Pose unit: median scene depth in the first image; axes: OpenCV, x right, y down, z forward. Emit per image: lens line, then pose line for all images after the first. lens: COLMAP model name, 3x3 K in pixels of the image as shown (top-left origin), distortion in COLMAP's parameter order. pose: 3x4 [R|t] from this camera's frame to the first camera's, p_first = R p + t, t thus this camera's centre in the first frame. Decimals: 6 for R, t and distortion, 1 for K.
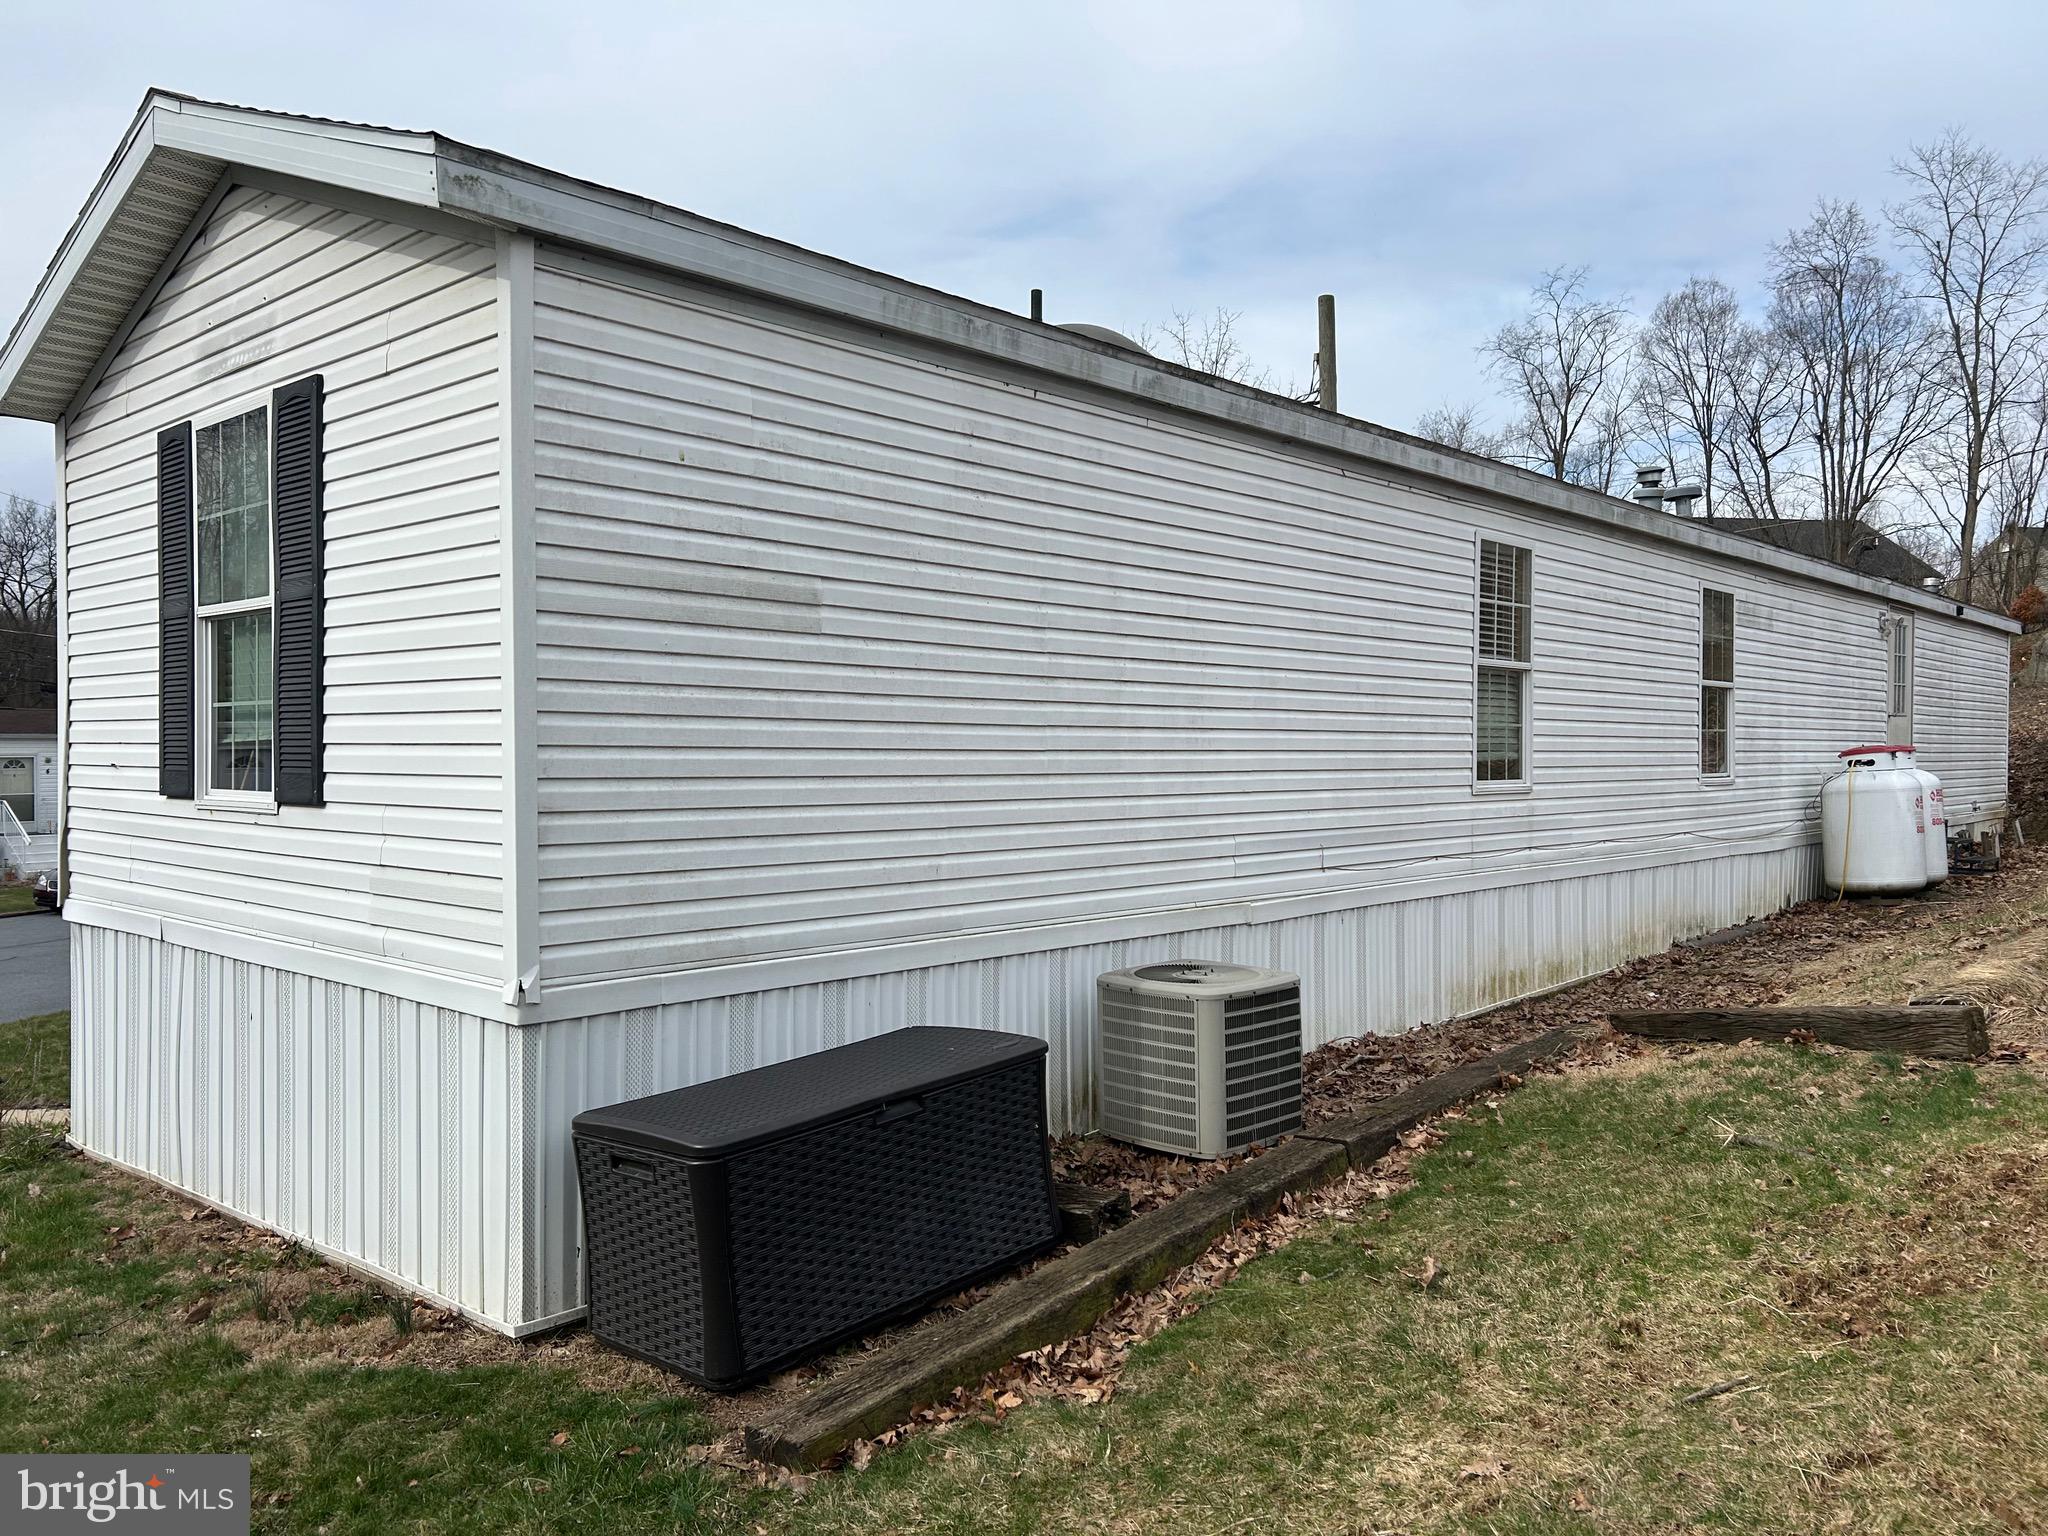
lens RADIAL K [[1540.2, 0, 1020.3], [0, 1540.2, 757.0], [0, 0, 1]] dist [0.031126, -0.035689]
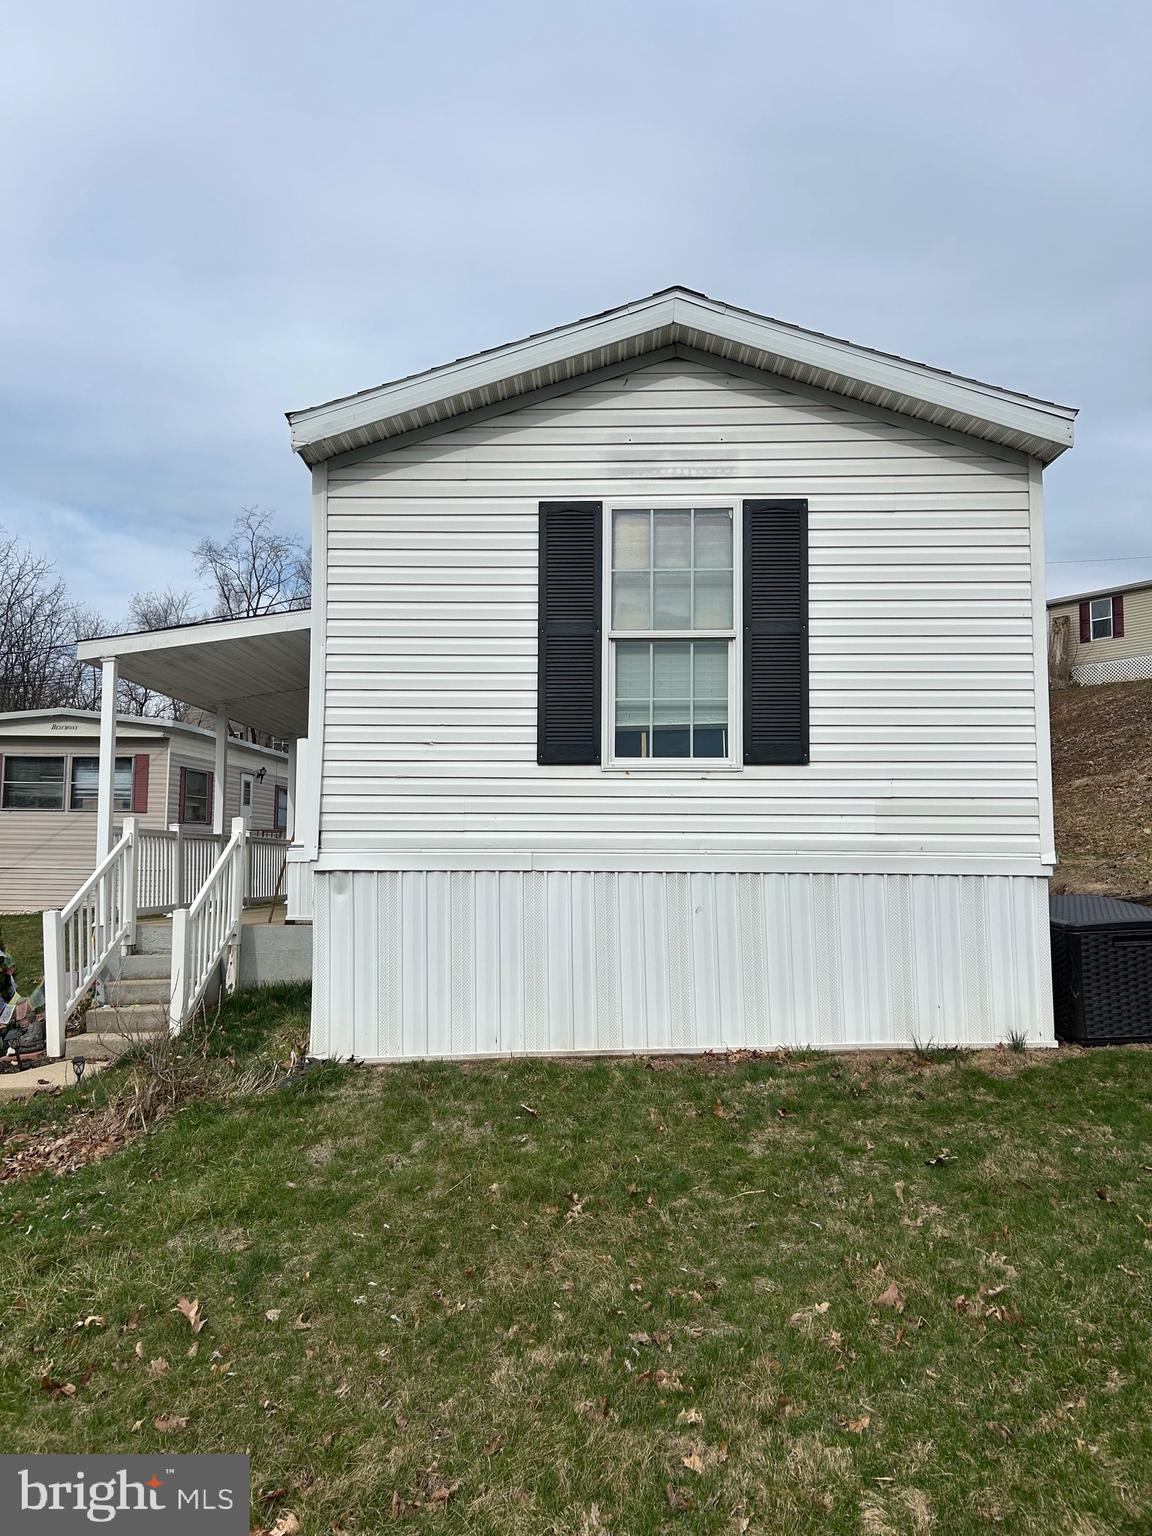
lens RADIAL K [[1155.1, 0, 570.6], [0, 1155.1, 777.4], [0, 0, 1]] dist [0.031126, -0.035689]
pose [[0.771879, 0.050477, 0.633762, -1.324244], [-0.003864, 0.997197, -0.074717, 0.128565], [-0.635758, 0.055224, 0.769911, 0.225378]]
